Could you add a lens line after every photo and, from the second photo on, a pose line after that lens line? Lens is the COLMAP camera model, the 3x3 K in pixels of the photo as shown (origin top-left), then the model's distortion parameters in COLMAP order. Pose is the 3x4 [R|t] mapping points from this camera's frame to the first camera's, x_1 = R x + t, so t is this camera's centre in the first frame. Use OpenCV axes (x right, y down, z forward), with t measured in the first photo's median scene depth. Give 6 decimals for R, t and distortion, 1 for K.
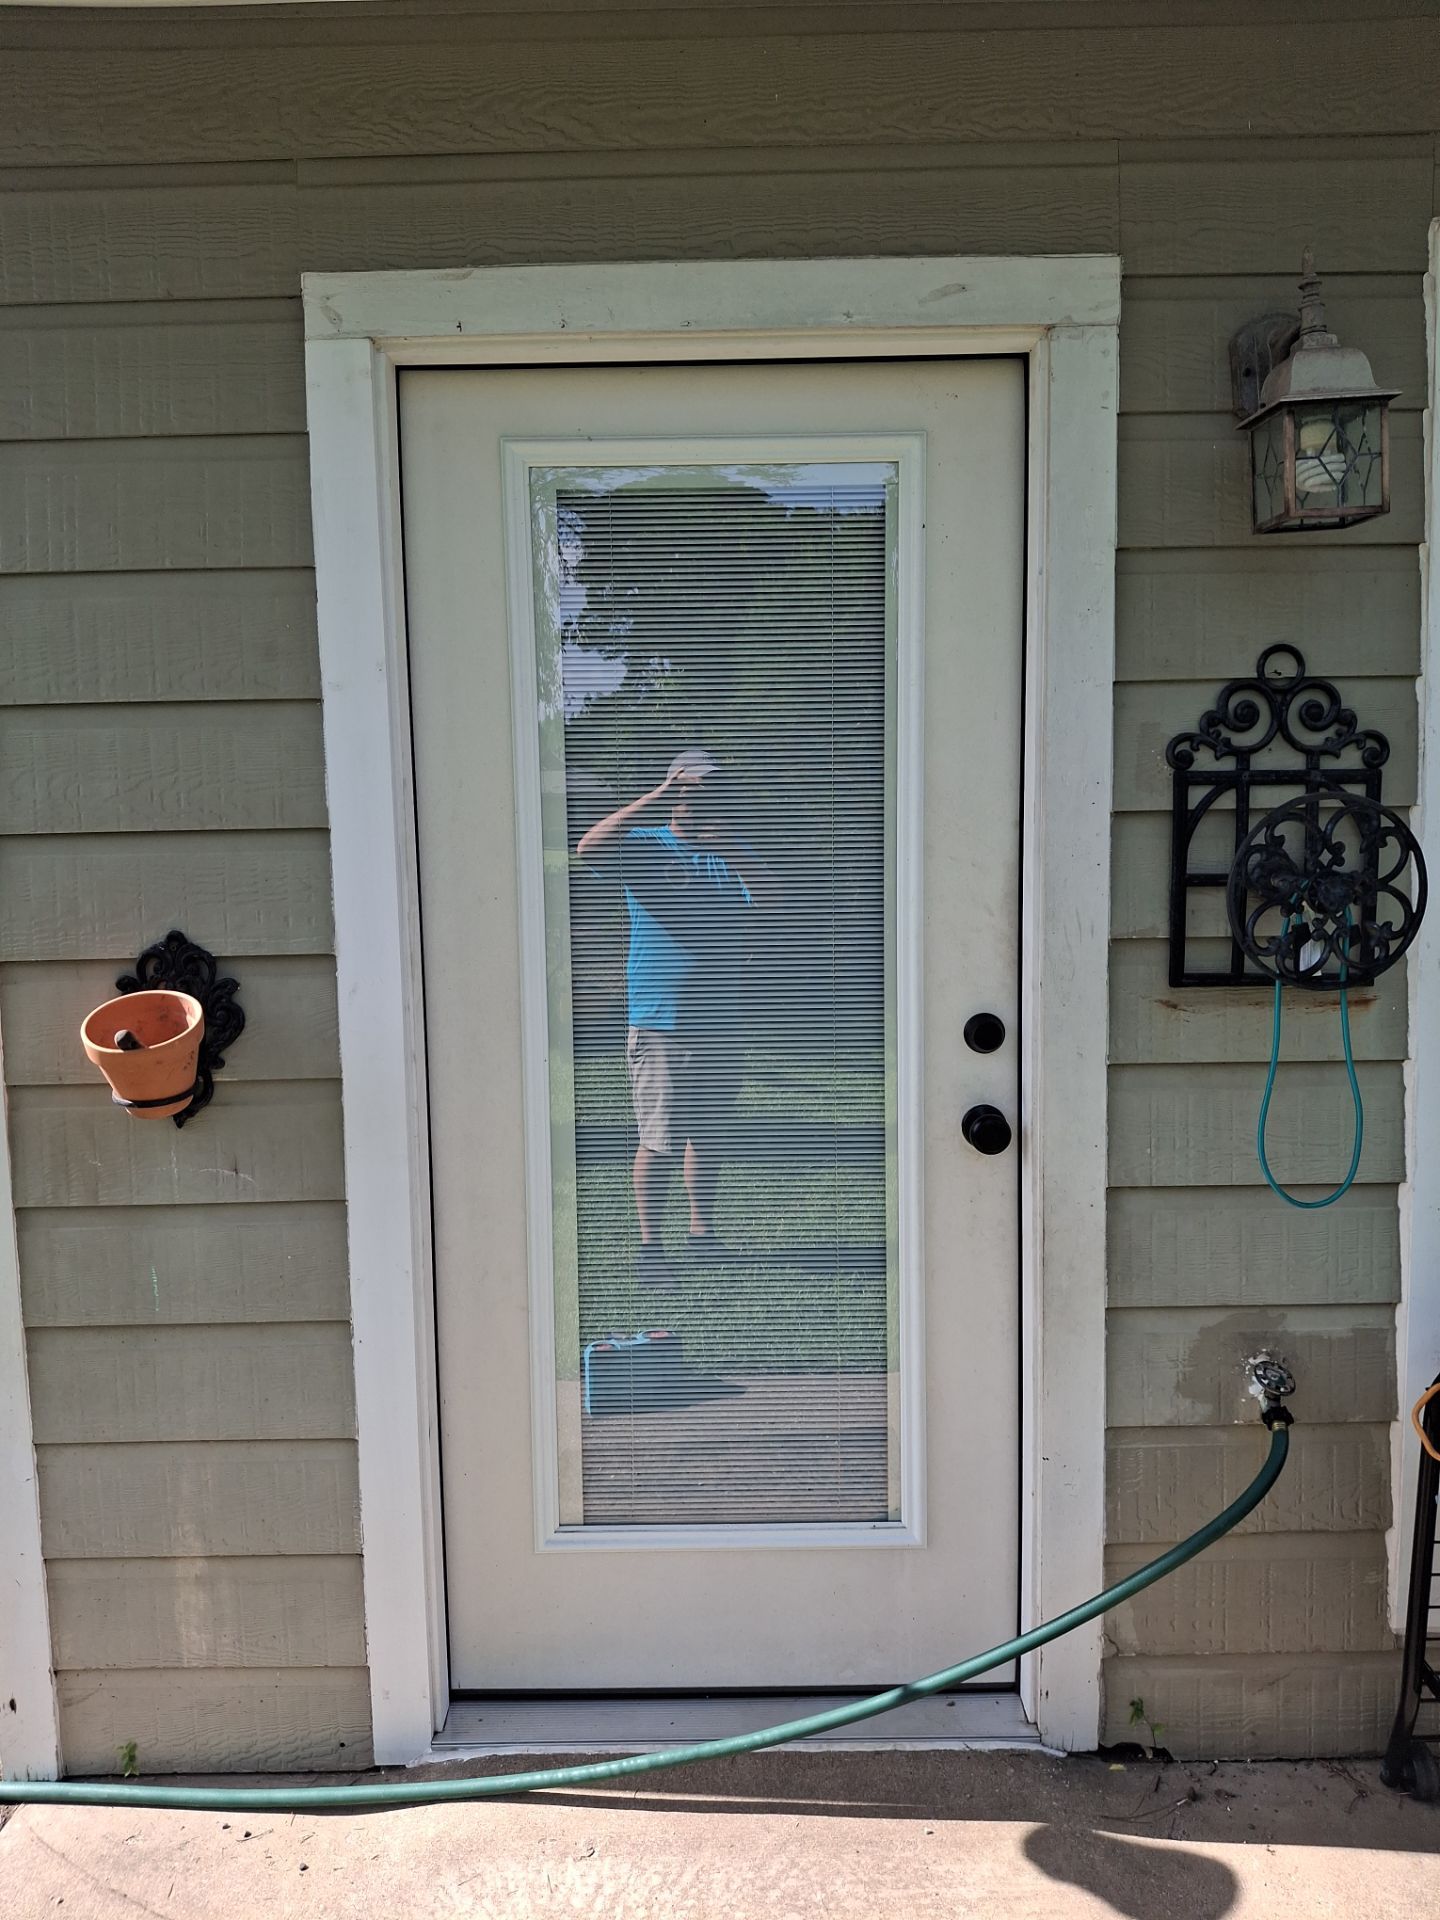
lens RADIAL K [[1381.3, 0, 719.9], [0, 1381.3, 954.9], [0, 0, 1]] dist [0.004460, -0.031373]
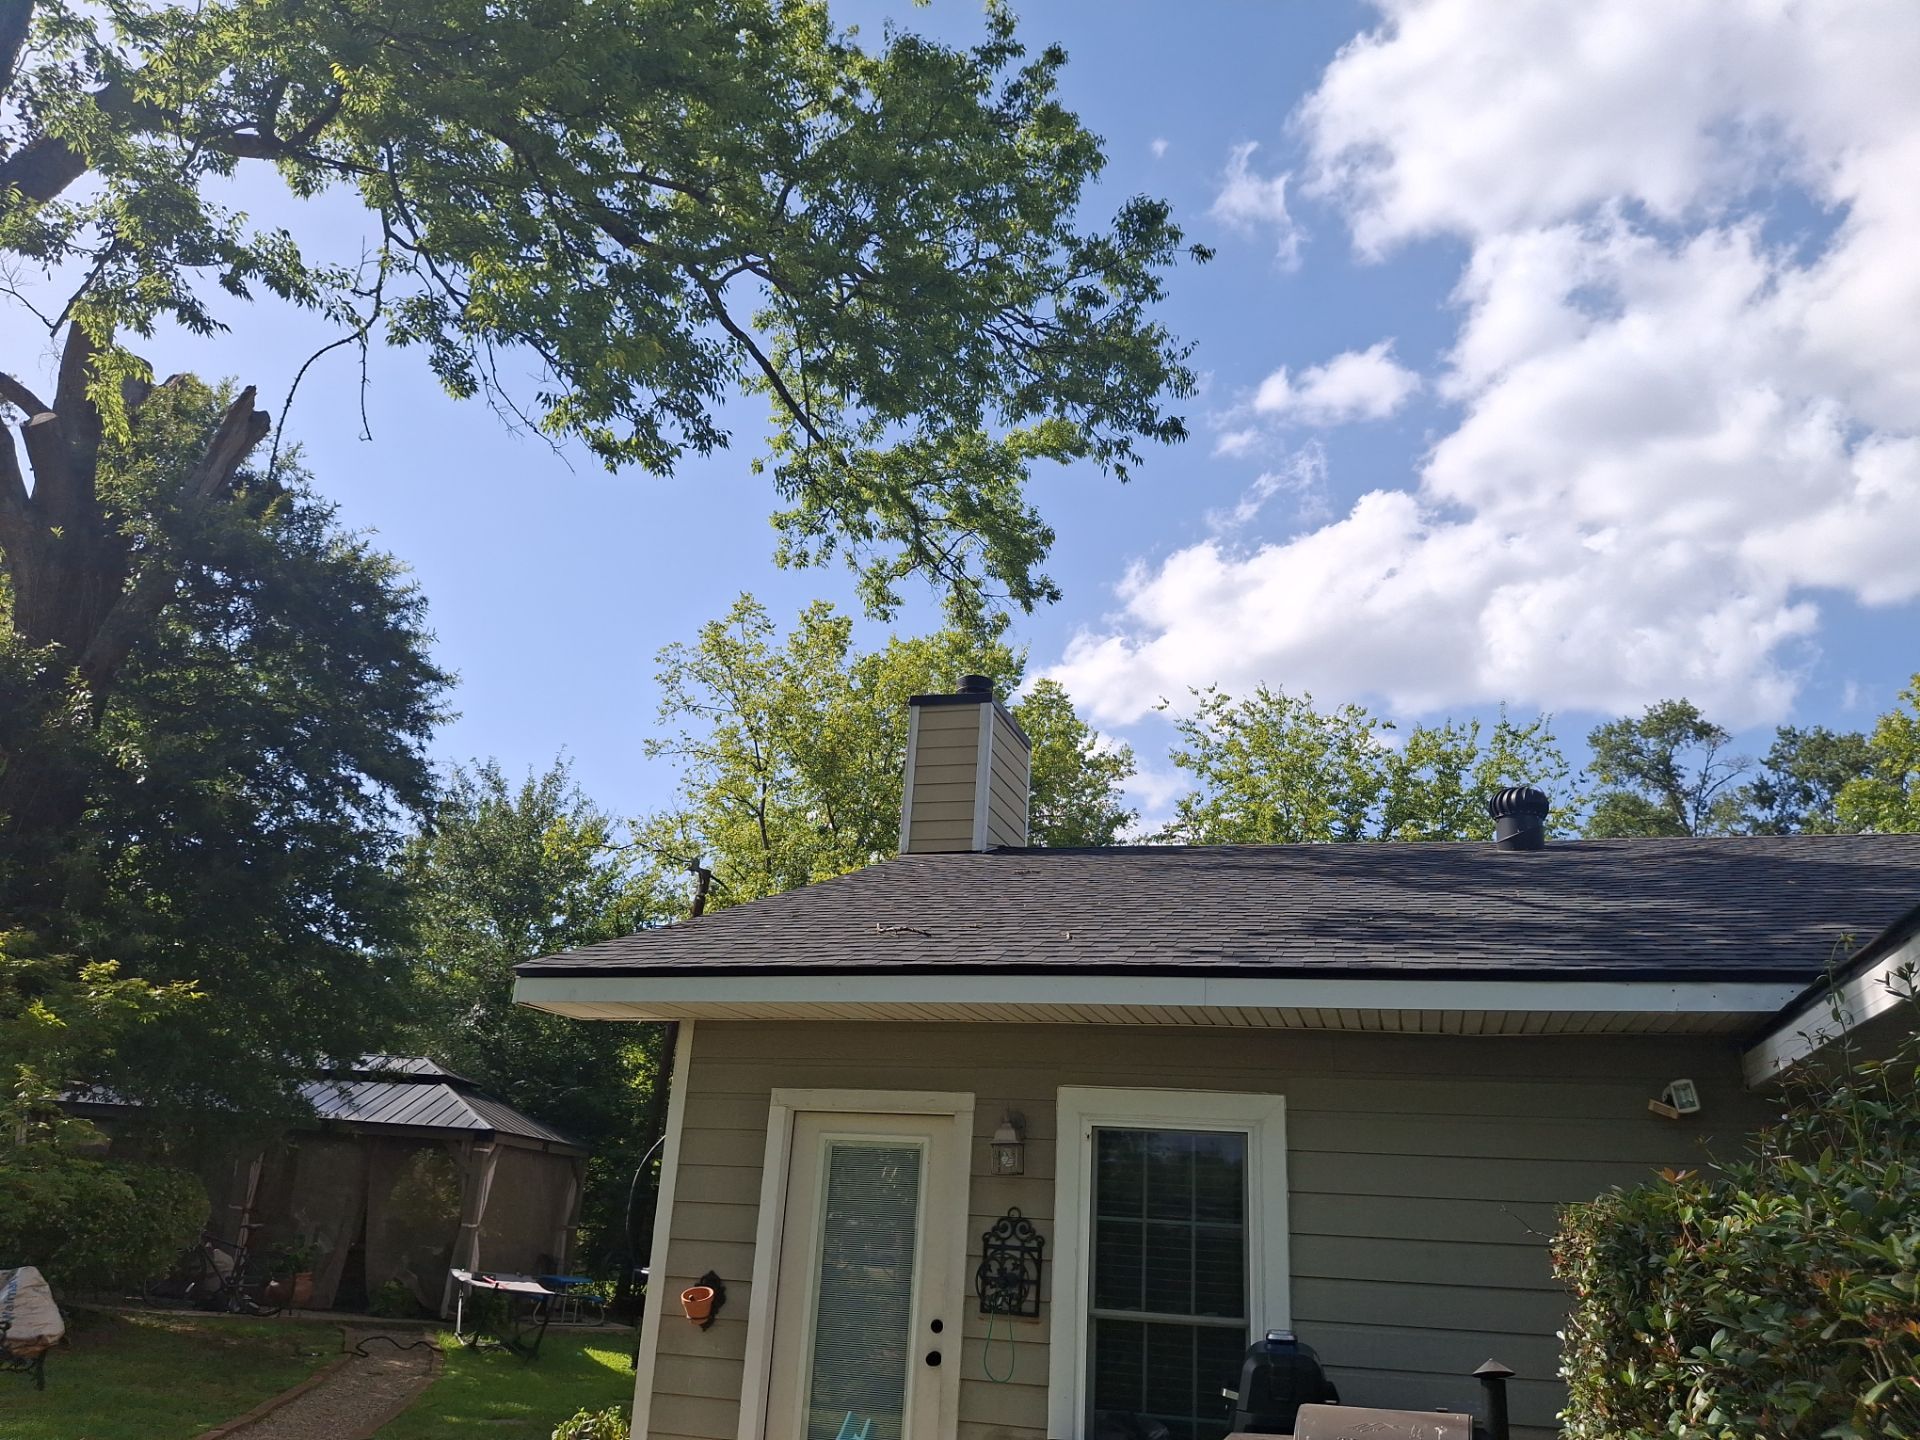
lens RADIAL K [[1436.5, 0, 967.3], [0, 1436.5, 754.0], [0, 0, 1]] dist [0.009912, 0.002872]
pose [[0.951025, -0.028788, -0.307770, 1.404213], [-0.098280, 0.915830, -0.389355, 0.143413], [0.293074, 0.400534, 0.868148, -2.538641]]
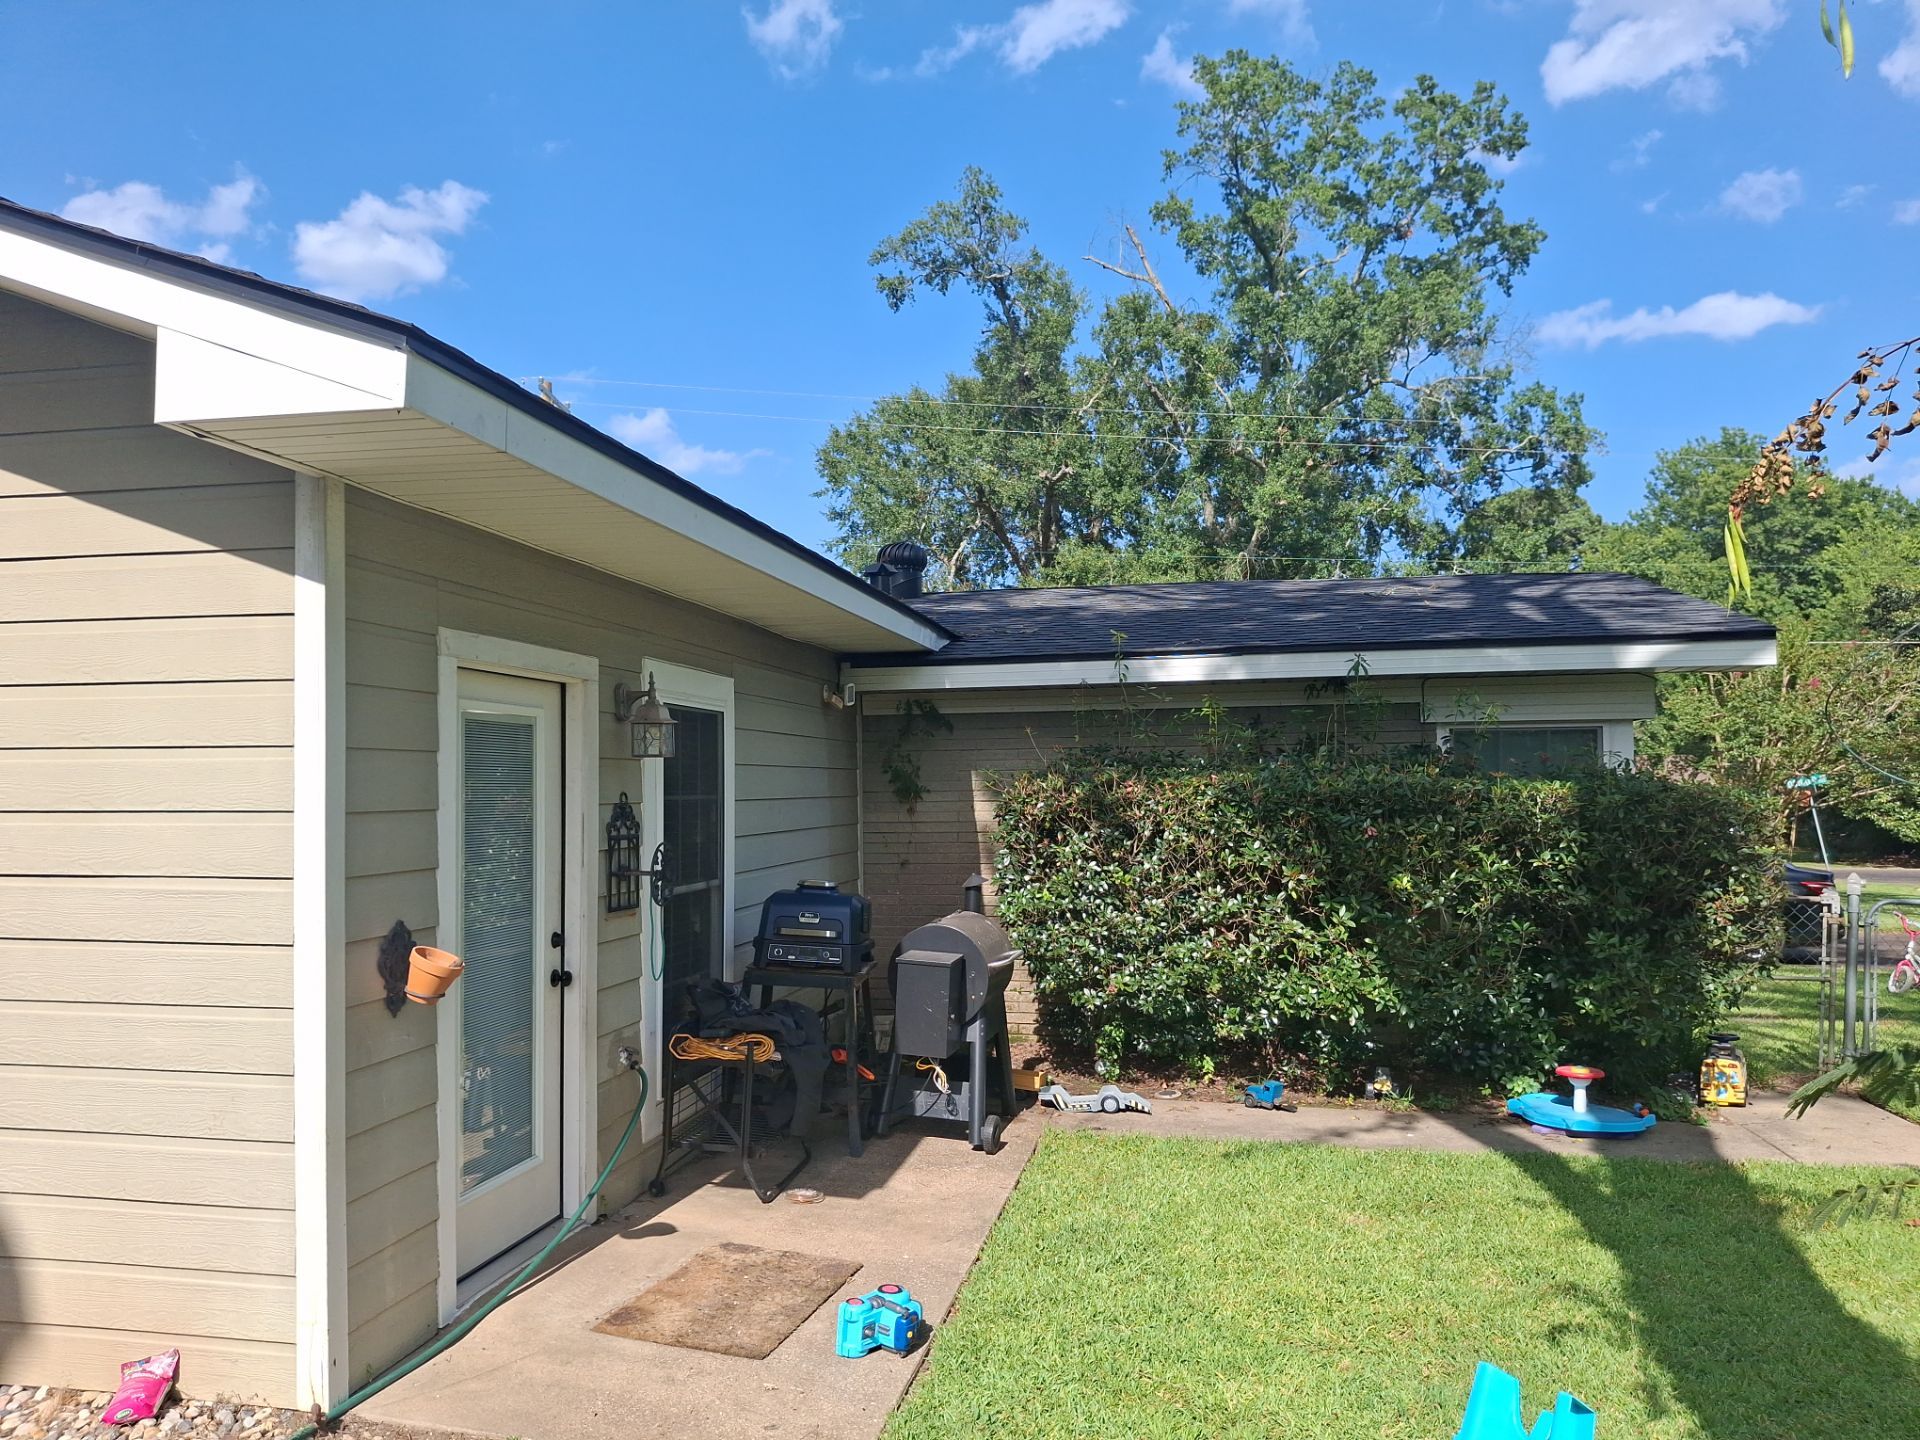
lens RADIAL K [[1423.0, 0, 908.3], [0, 1423.0, 764.4], [0, 0, 1]] dist [0.090822, -0.115284]
pose [[0.220460, 0.032360, 0.974859, -2.371824], [0.101886, 0.993218, -0.056010, -0.052165], [-0.970060, 0.111672, 0.215668, -0.237850]]
